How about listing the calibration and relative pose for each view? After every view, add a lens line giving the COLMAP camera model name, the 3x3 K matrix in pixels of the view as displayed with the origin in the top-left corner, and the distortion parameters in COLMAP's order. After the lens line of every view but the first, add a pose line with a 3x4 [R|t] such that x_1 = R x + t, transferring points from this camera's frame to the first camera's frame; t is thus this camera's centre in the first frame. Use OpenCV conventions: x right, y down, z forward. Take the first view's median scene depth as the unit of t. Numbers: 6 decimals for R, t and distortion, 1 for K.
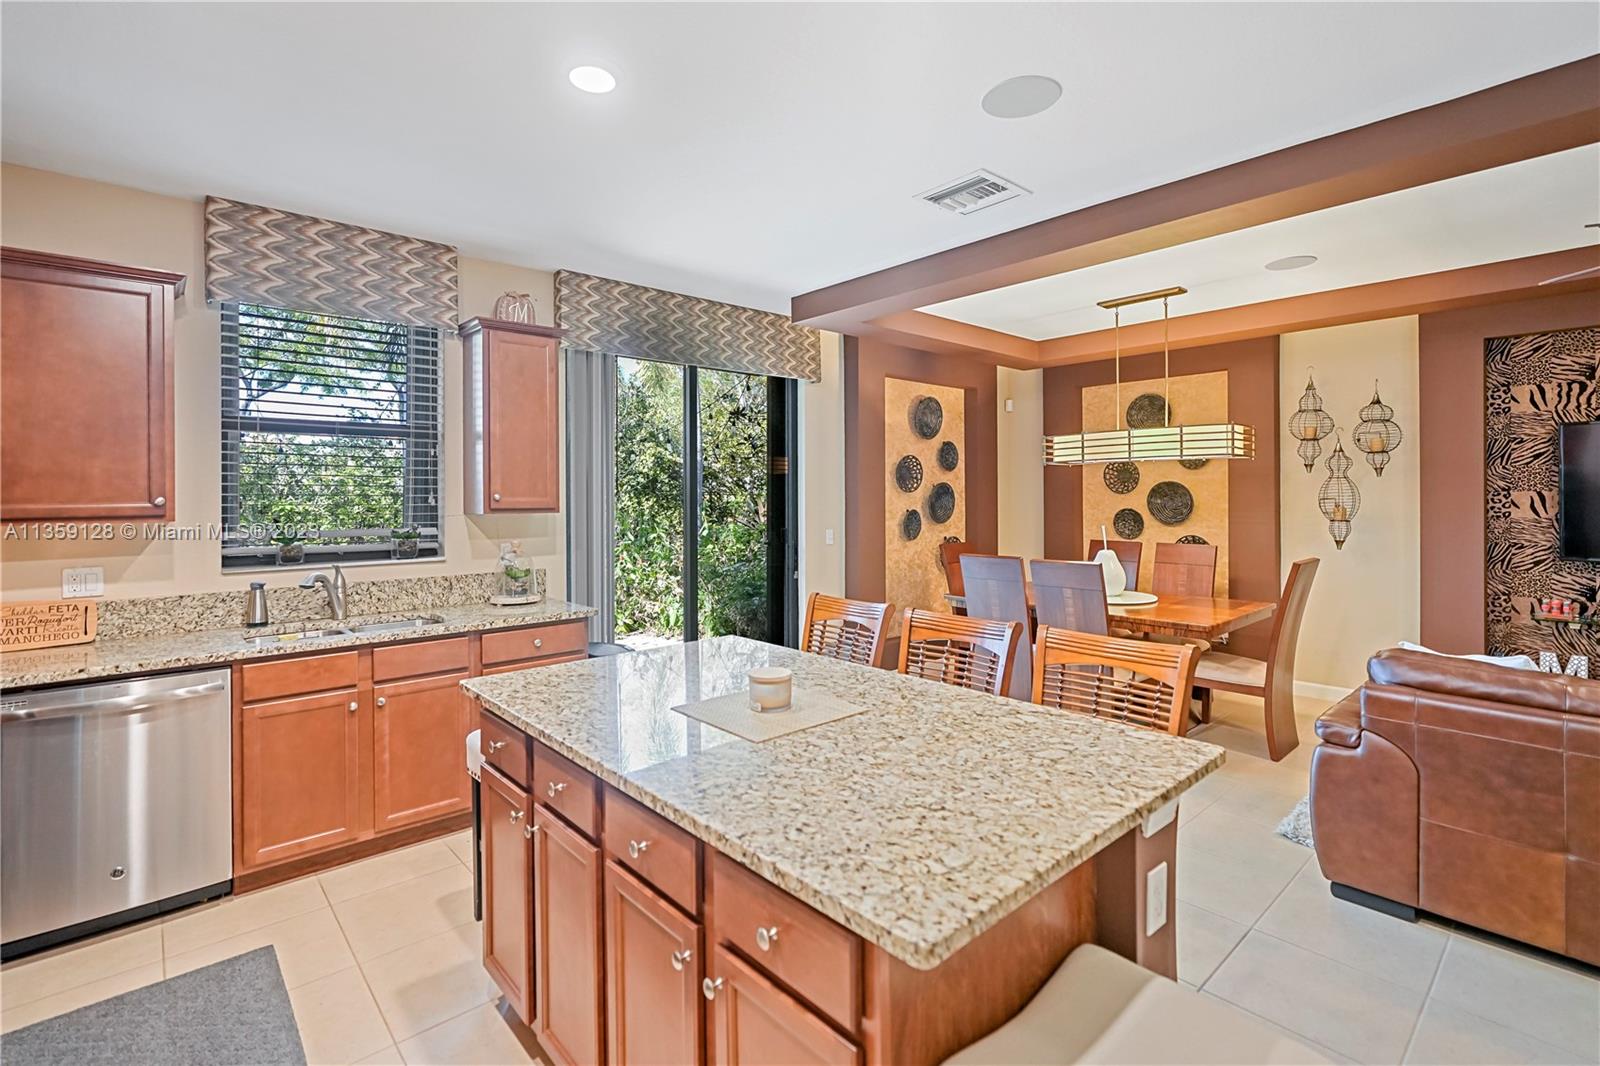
lens RADIAL K [[742.0, 0, 803.3], [0, 742.0, 494.5], [0, 0, 1]] dist [-0.004607, -0.000178]
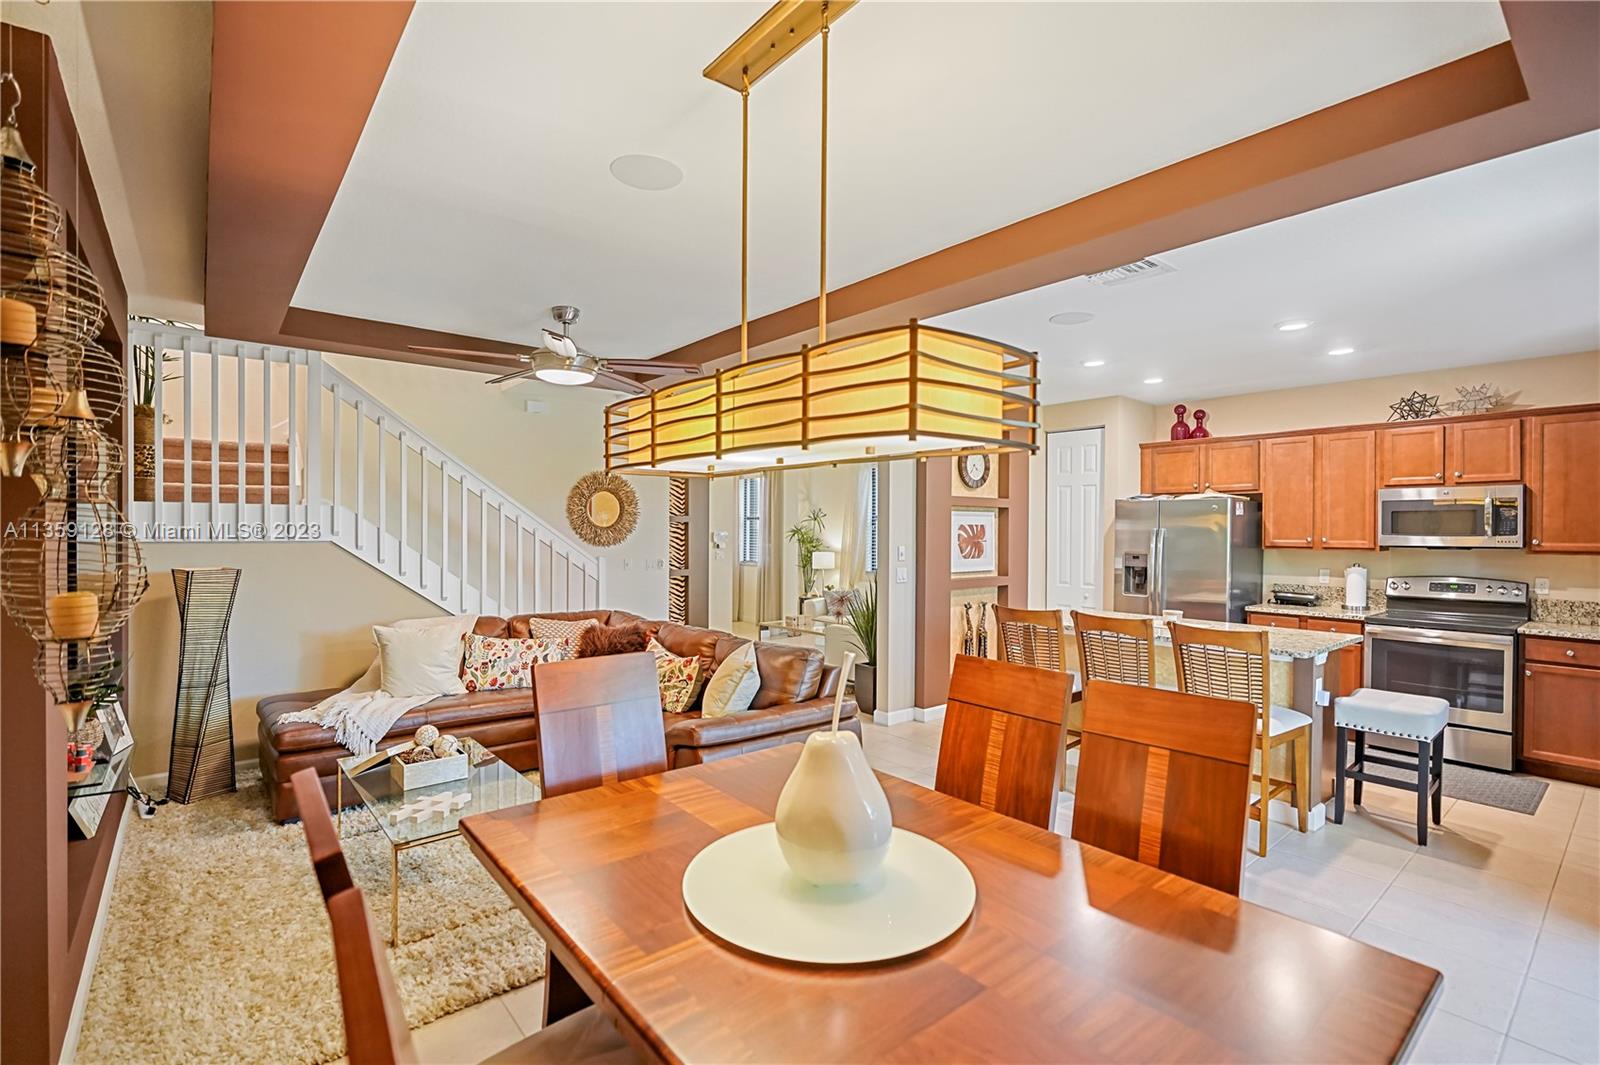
lens RADIAL K [[731.9, 0, 803.5], [0, 731.9, 537.2], [0, 0, 1]] dist [-0.001957, 0.000629]
pose [[-0.999383, -0.000044, 0.035116, 0.442517], [0.000310, 0.999949, 0.010068, -0.011089], [-0.035115, 0.010073, -0.999333, 1.411505]]
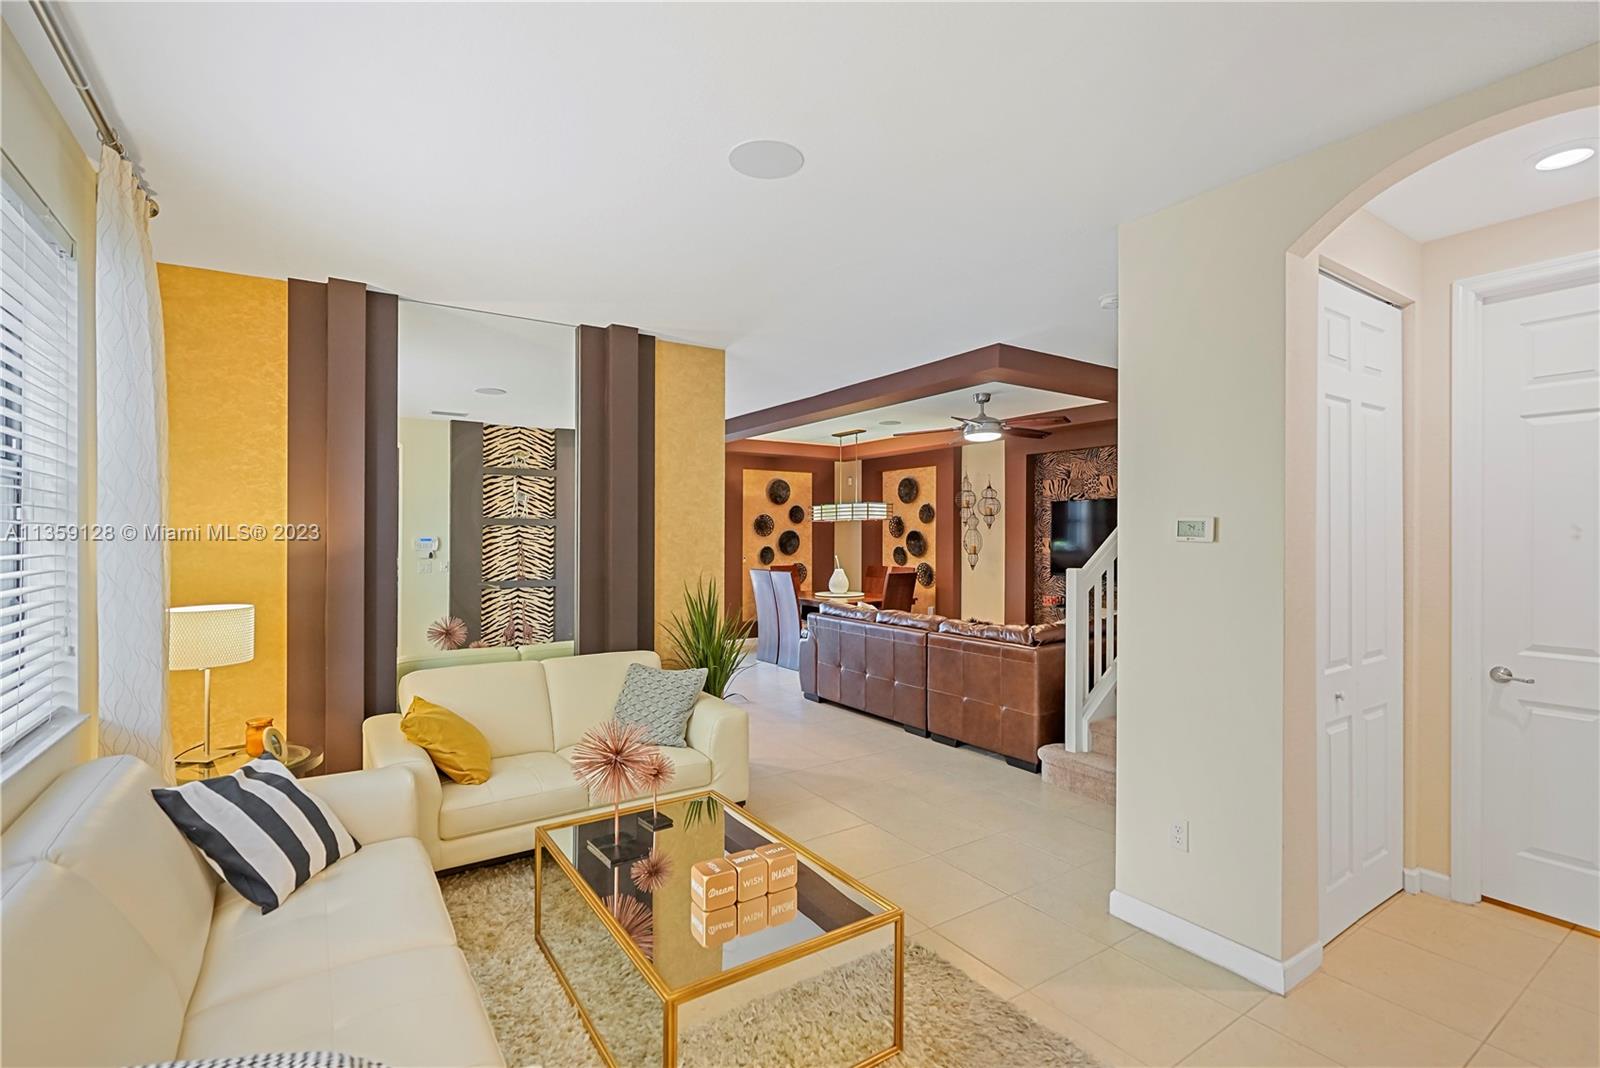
lens RADIAL K [[731.9, 0, 803.5], [0, 731.9, 538.7], [0, 0, 1]] dist [-0.001957, 0.000629]
pose [[0.989686, 0.005953, -0.143130, 0.623770], [-0.005405, 0.999977, 0.004216, -0.007000], [0.143152, -0.003399, 0.989695, -0.856389]]
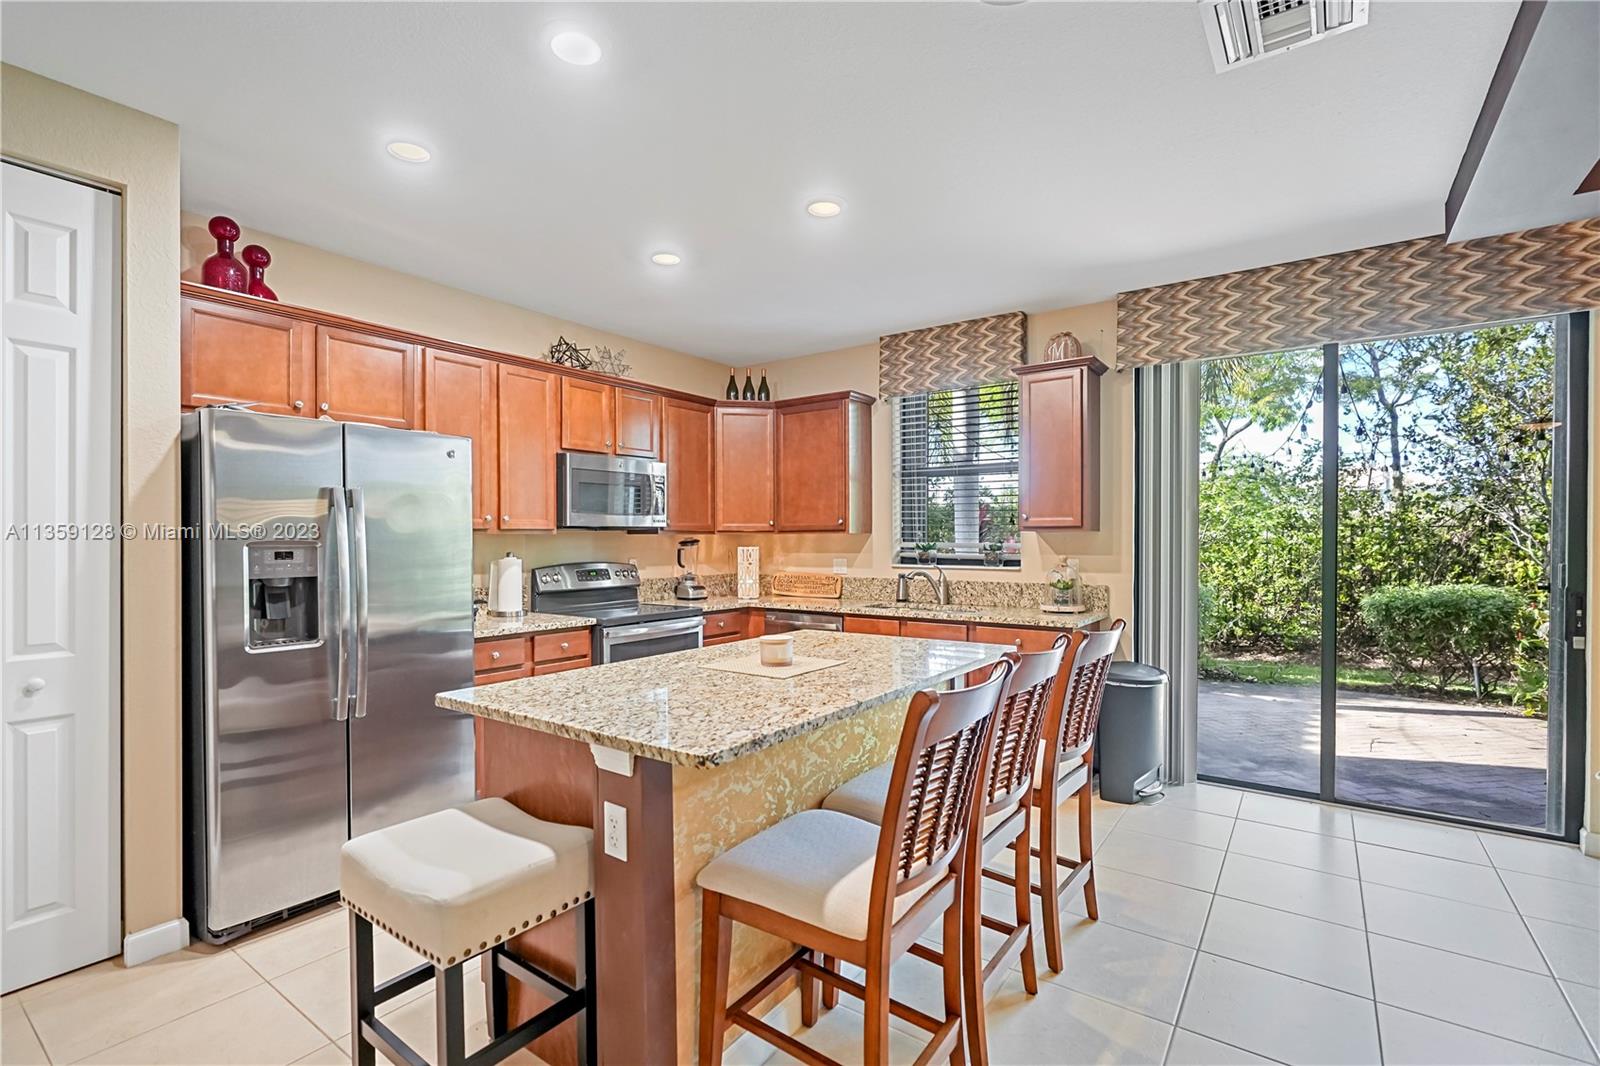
lens RADIAL K [[726.5, 0, 802.4], [0, 726.5, 542.7], [0, 0, 1]] dist [-0.005532, 0.000452]
pose [[0.218909, 0.009429, -0.975700, 0.492729], [0.000906, 0.999951, 0.009866, 0.025615], [0.975745, -0.003043, 0.218890, 0.313322]]
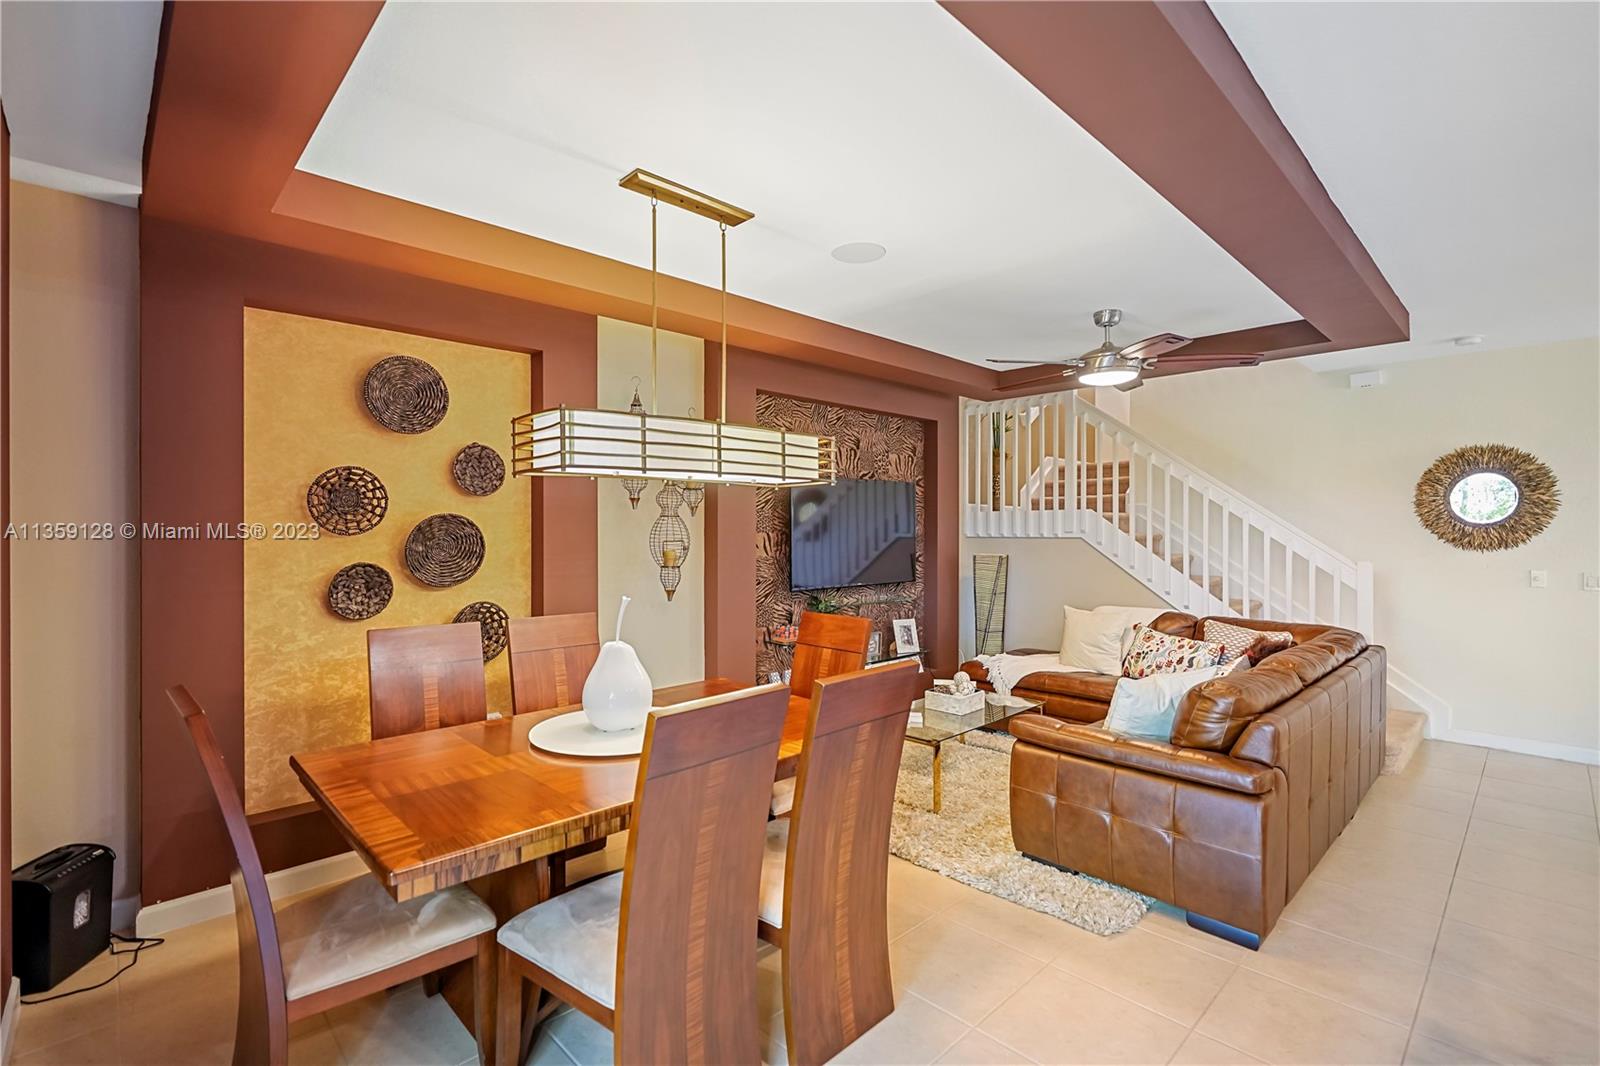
lens RADIAL K [[730.8, 0, 801.5], [0, 730.8, 532.8], [0, 0, 1]] dist [-0.004914, 0.000457]
pose [[-0.038773, 0.002054, 0.999246, -0.127876], [0.001190, 0.999997, -0.002009, -0.001971], [-0.999247, 0.001112, -0.038775, 0.958189]]
